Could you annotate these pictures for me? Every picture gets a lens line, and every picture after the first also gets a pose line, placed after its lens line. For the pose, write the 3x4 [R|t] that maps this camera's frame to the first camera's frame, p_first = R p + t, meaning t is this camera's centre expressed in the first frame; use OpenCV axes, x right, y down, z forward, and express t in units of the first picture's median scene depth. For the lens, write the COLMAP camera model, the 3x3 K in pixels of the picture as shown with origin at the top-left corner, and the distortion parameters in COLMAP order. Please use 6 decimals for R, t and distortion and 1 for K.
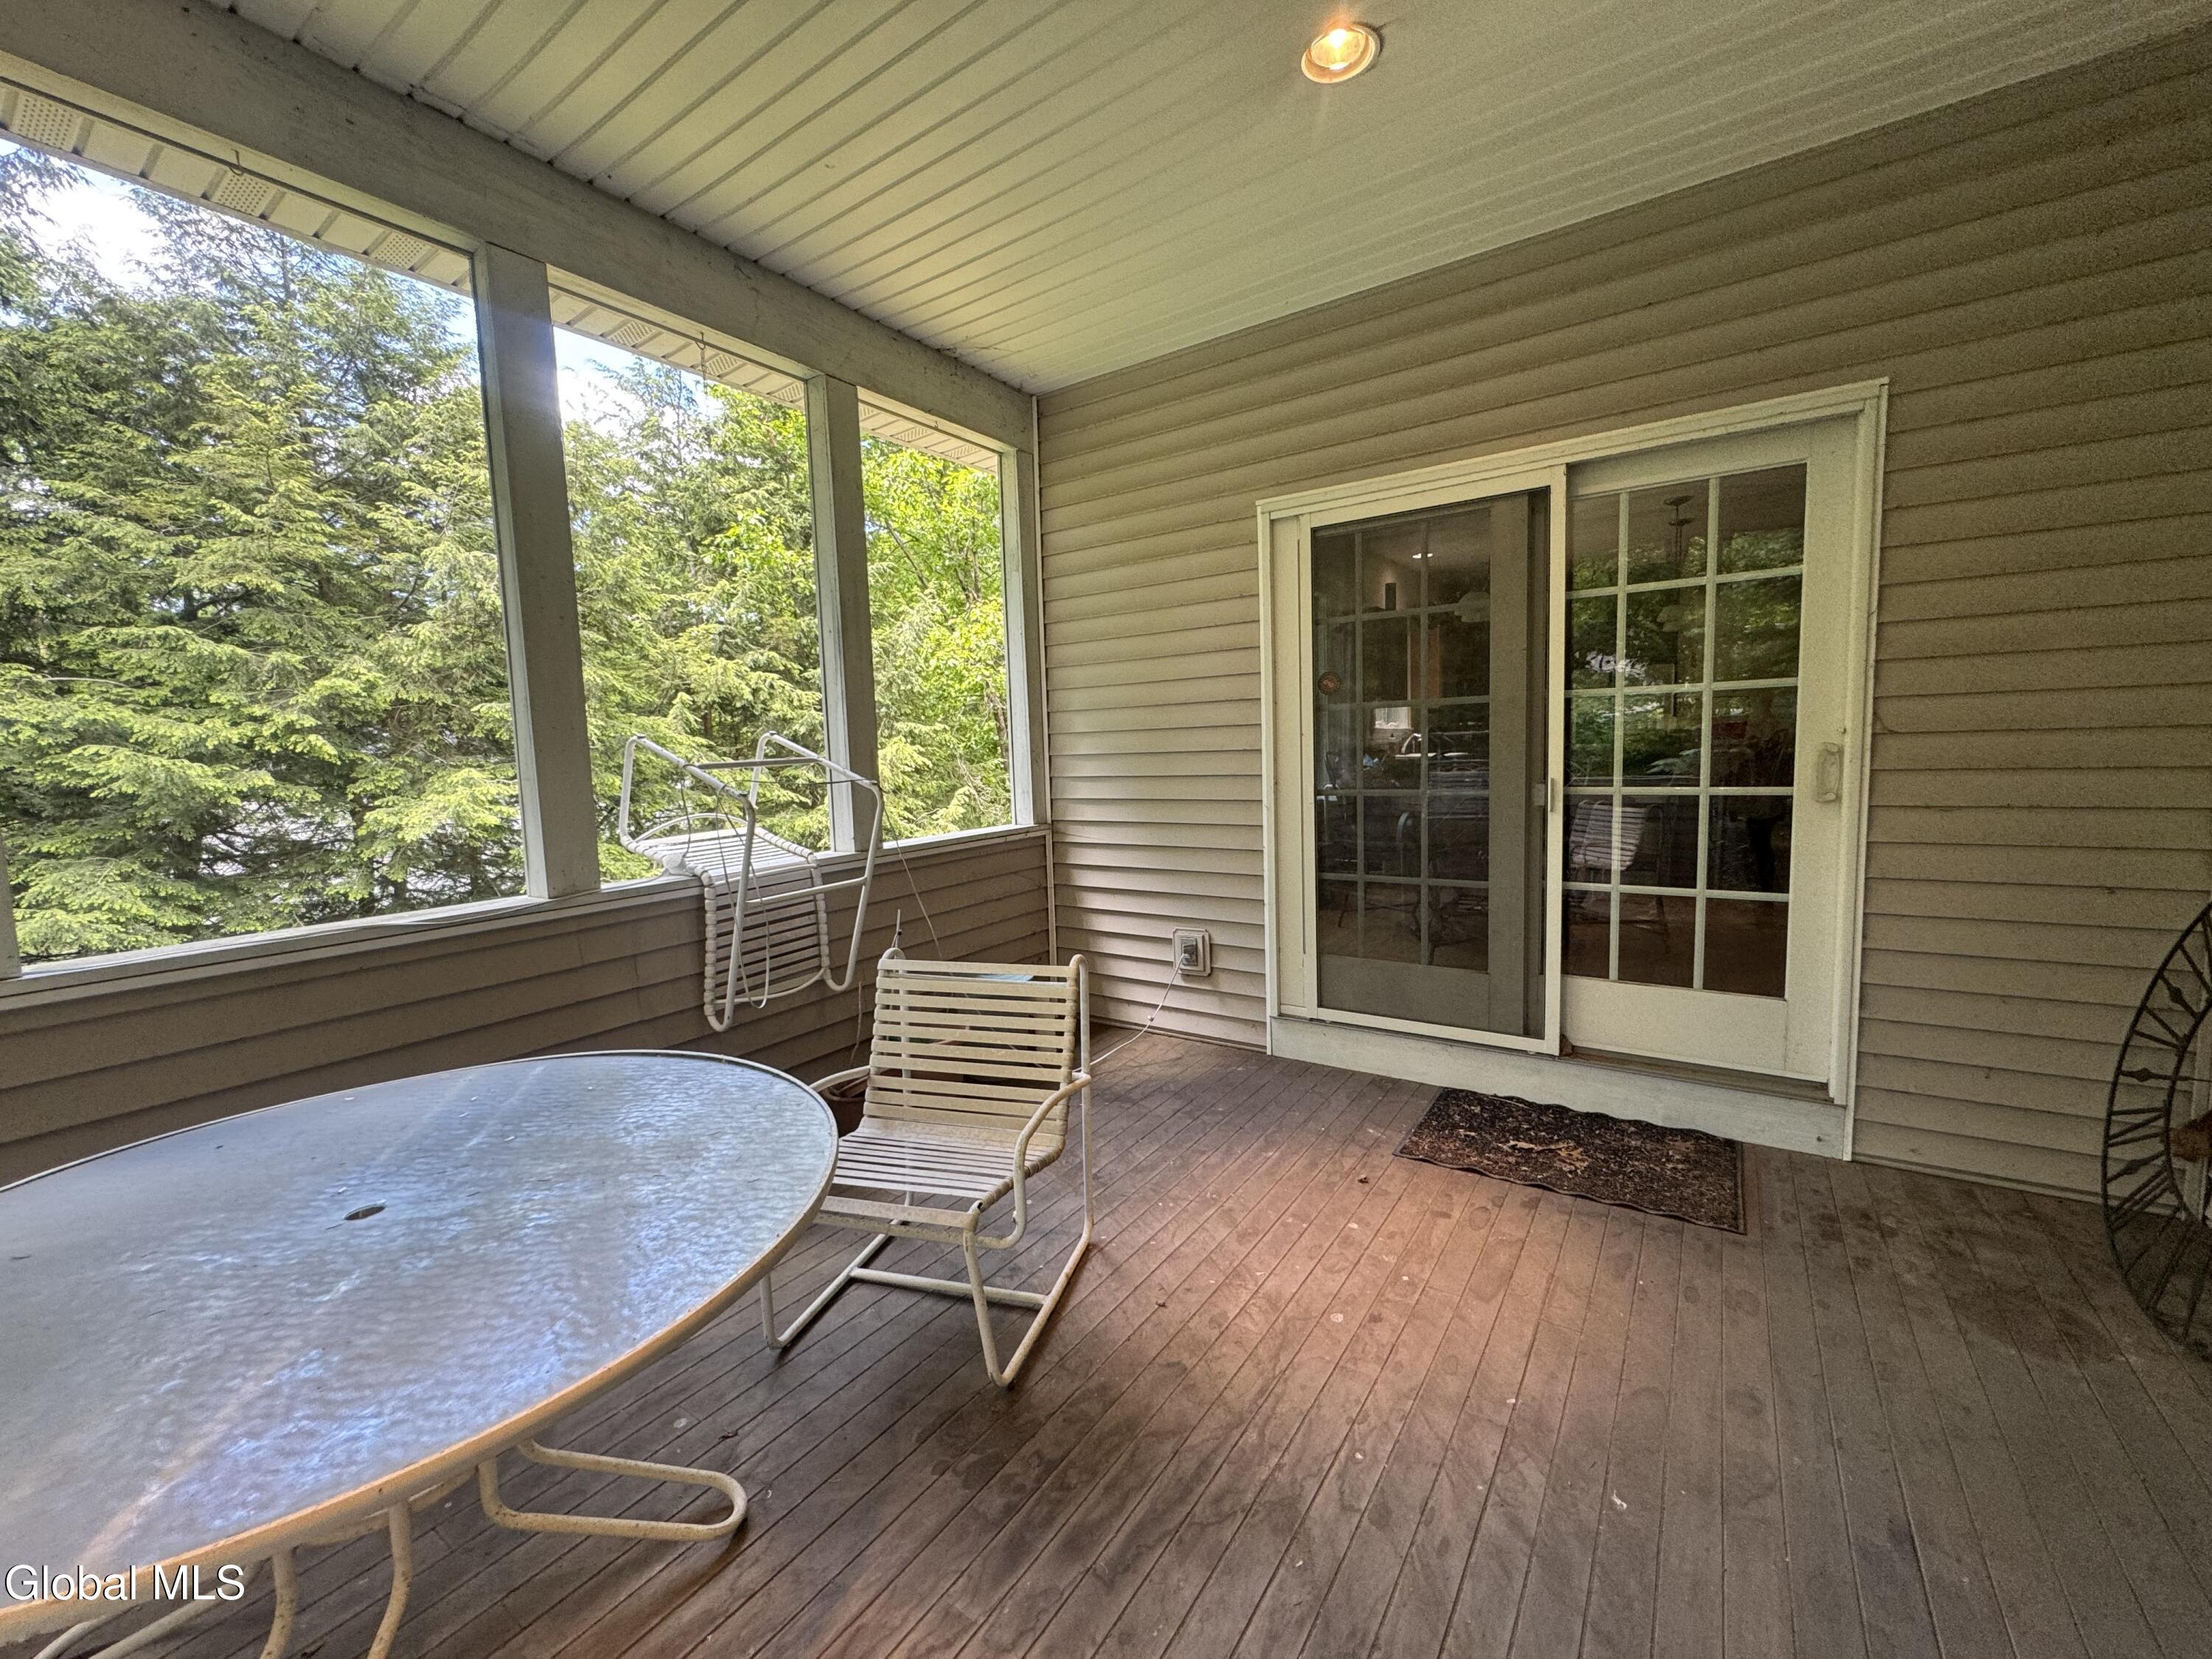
lens RADIAL K [[883.7, 0, 1106.0], [0, 883.7, 829.5], [0, 0, 1]] dist [-0.002489, -0.000323]
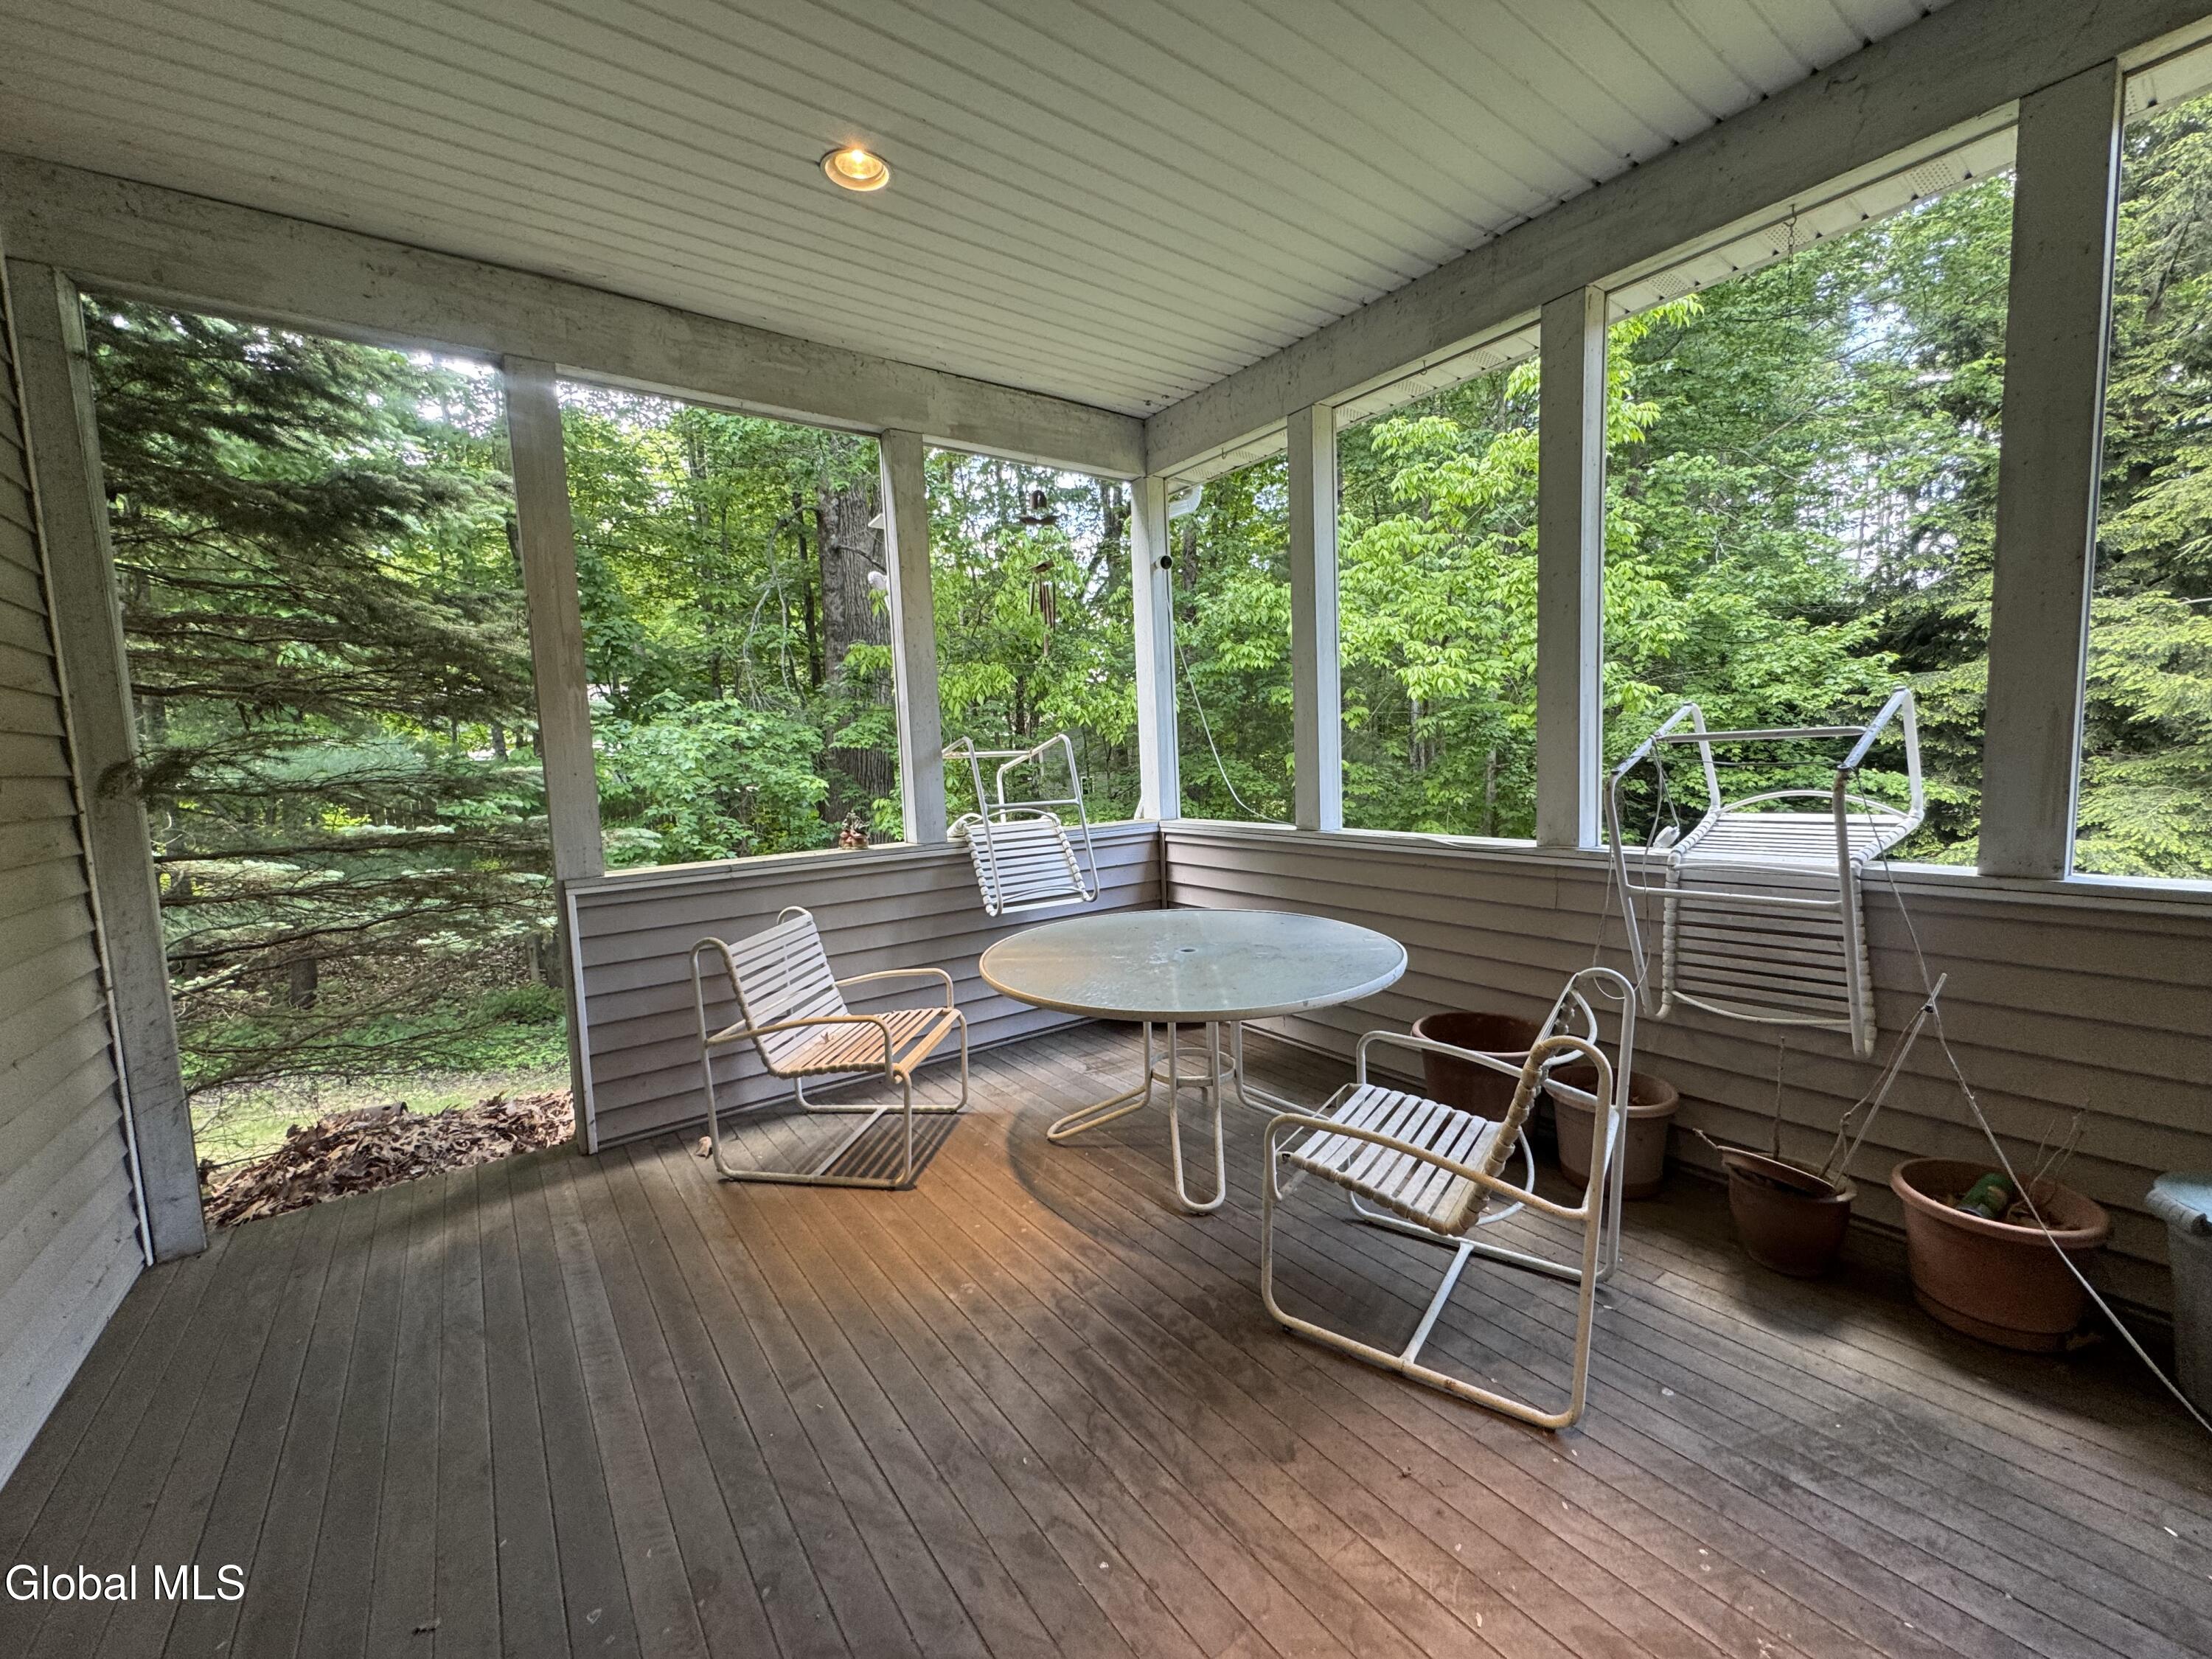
lens RADIAL K [[883.7, 0, 1106.0], [0, 883.7, 829.5], [0, 0, 1]] dist [-0.002489, -0.000323]
pose [[-0.332256, 0.131705, -0.933948, 1.009219], [-0.037874, 0.987541, 0.152736, -0.154962], [0.942428, 0.086119, -0.323129, 1.215650]]
